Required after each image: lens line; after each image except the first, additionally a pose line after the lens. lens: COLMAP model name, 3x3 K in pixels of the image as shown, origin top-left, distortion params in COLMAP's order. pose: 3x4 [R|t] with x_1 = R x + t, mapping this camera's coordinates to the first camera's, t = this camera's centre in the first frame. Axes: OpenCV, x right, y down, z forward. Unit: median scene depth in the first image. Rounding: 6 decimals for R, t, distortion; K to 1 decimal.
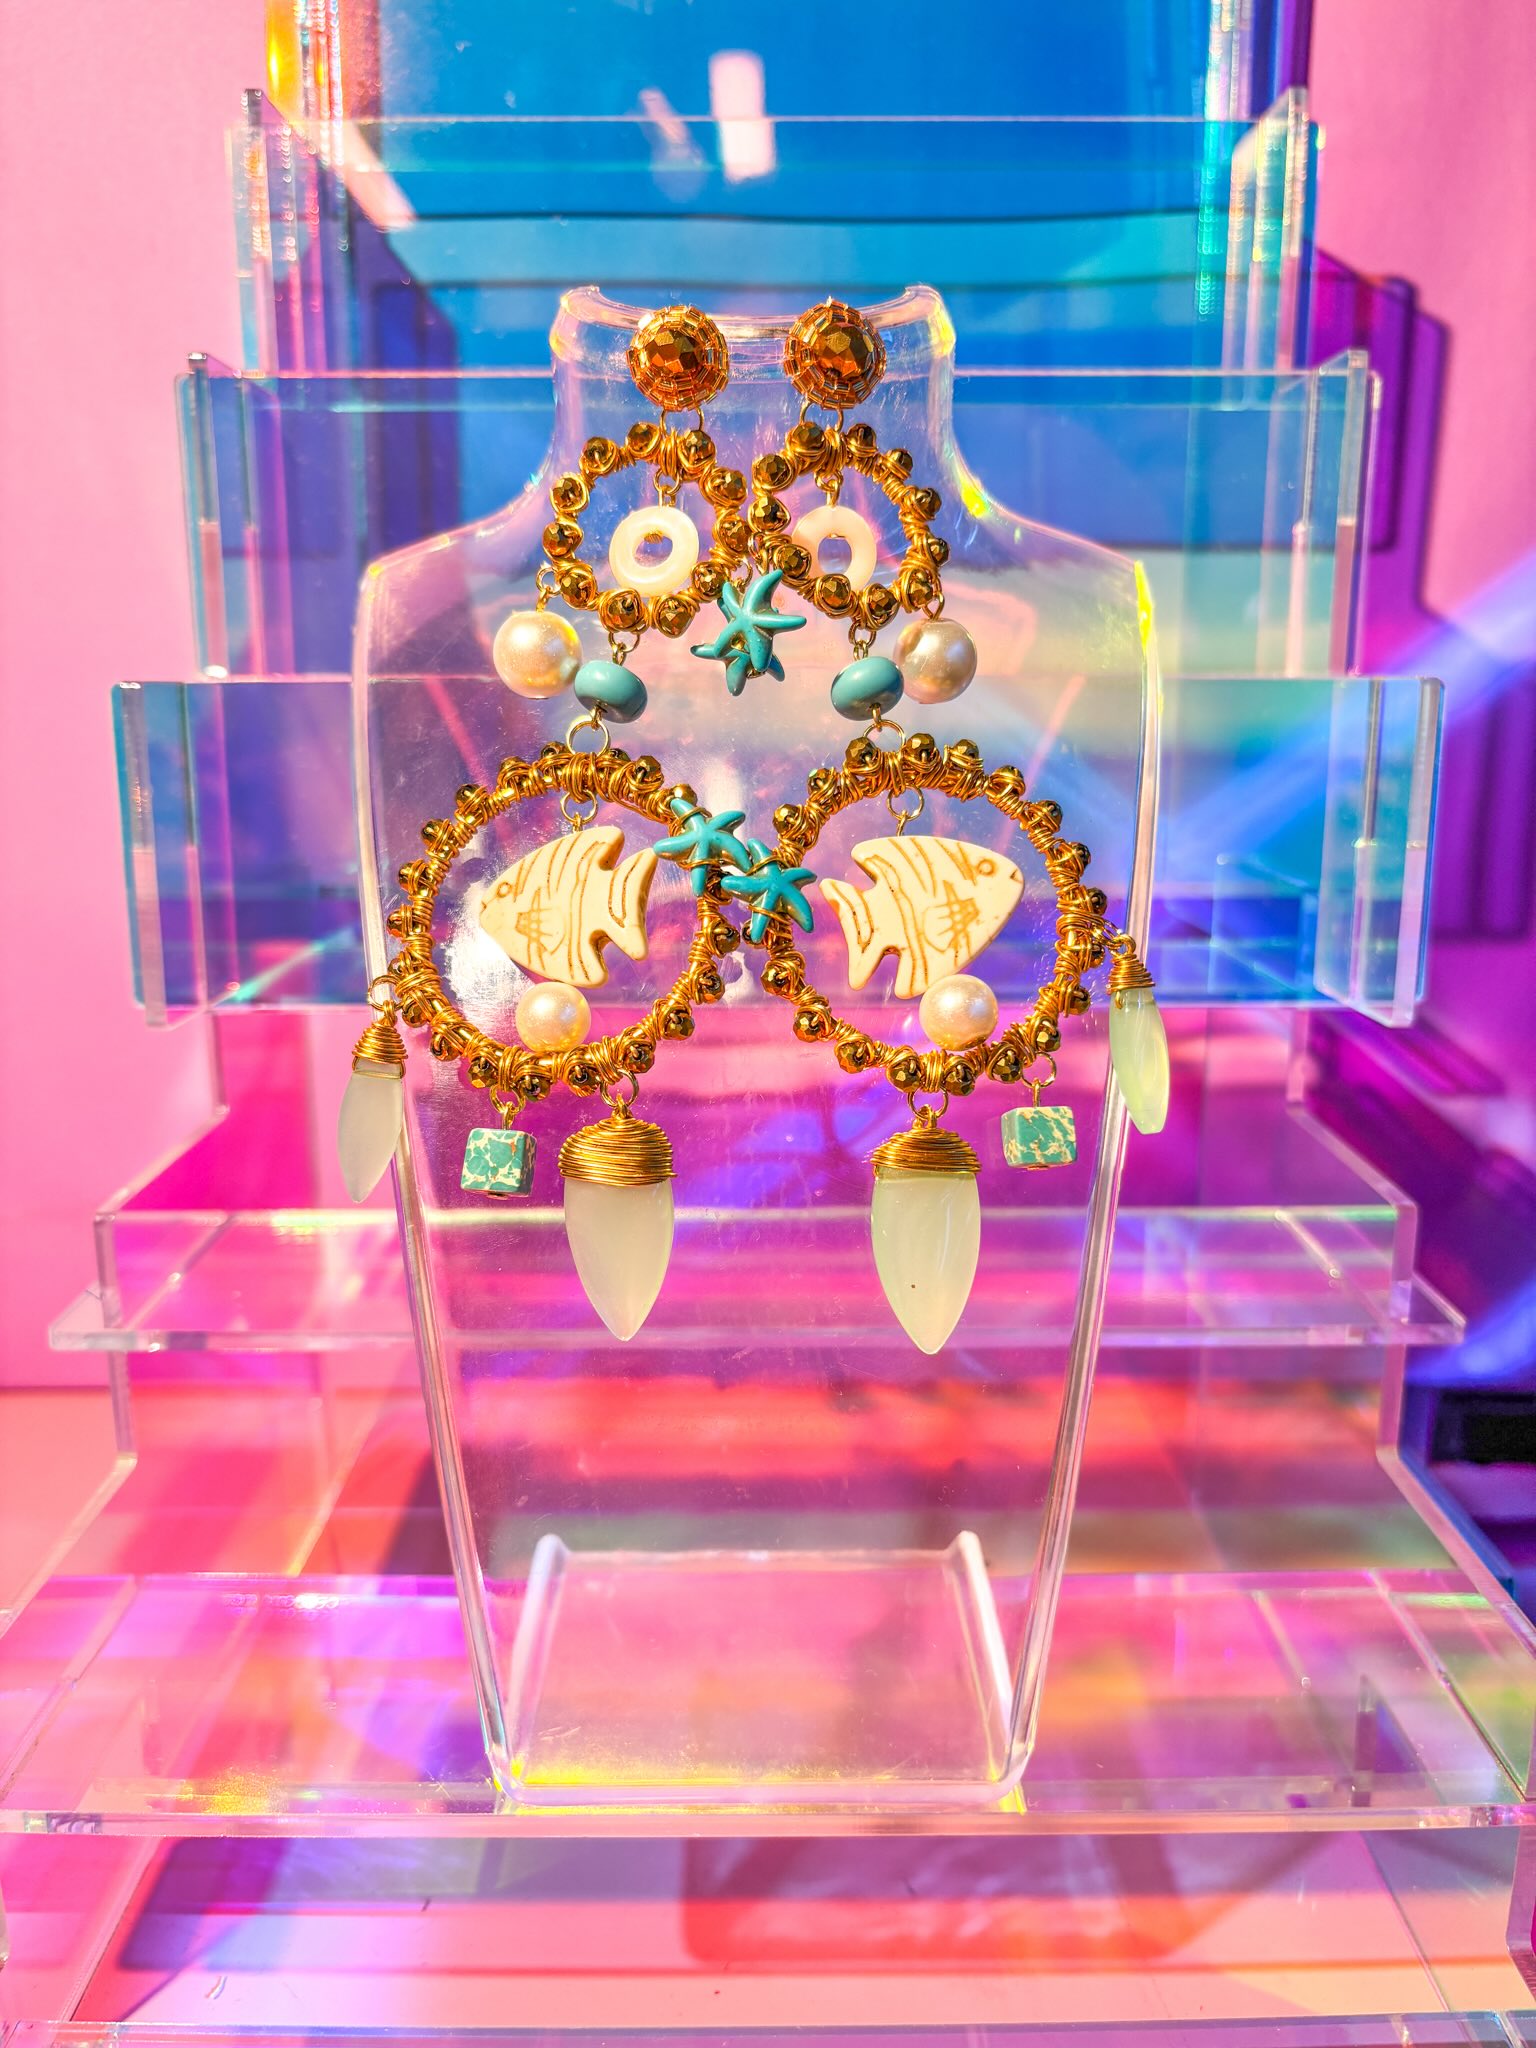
lens RADIAL K [[1640.5, 0, 772.0], [0, 1640.5, 1027.4], [0, 0, 1]] dist [-0.000582, -0.018030]
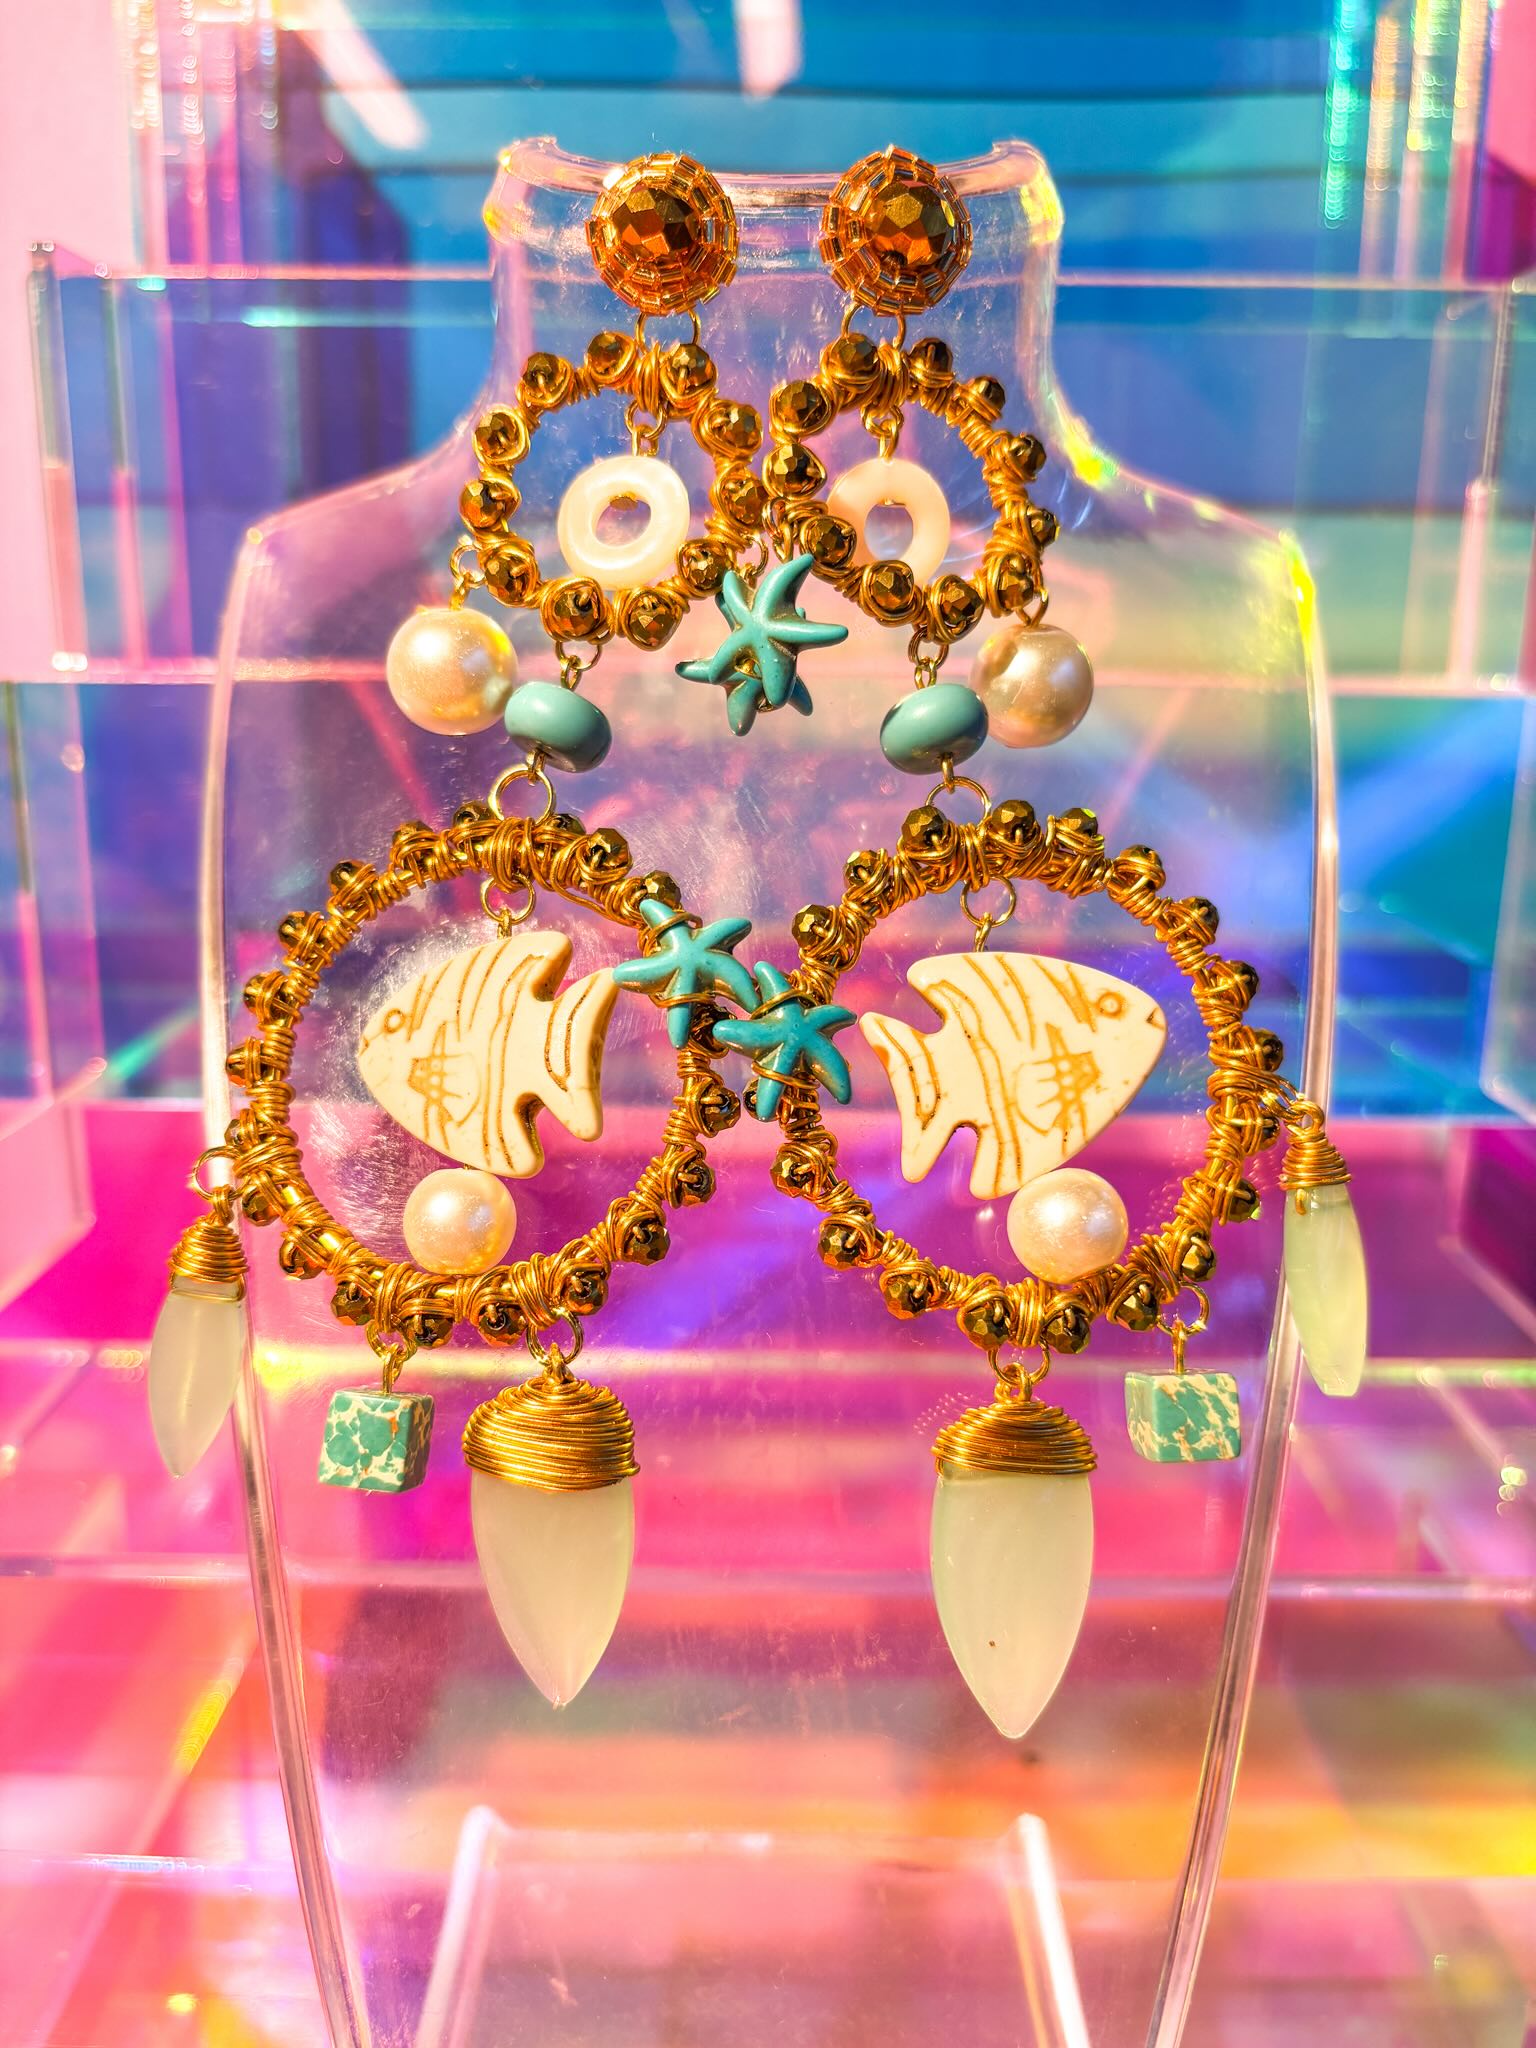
lens RADIAL K [[1712.7, 0, 766.1], [0, 1712.7, 1019.7], [0, 0, 1]] dist [-0.012776, -0.019170]
pose [[0.999799, 0.016384, -0.011575, -0.001542], [-0.016165, 0.999694, 0.018749, -0.100117], [0.011878, -0.018558, 0.999757, 0.293396]]
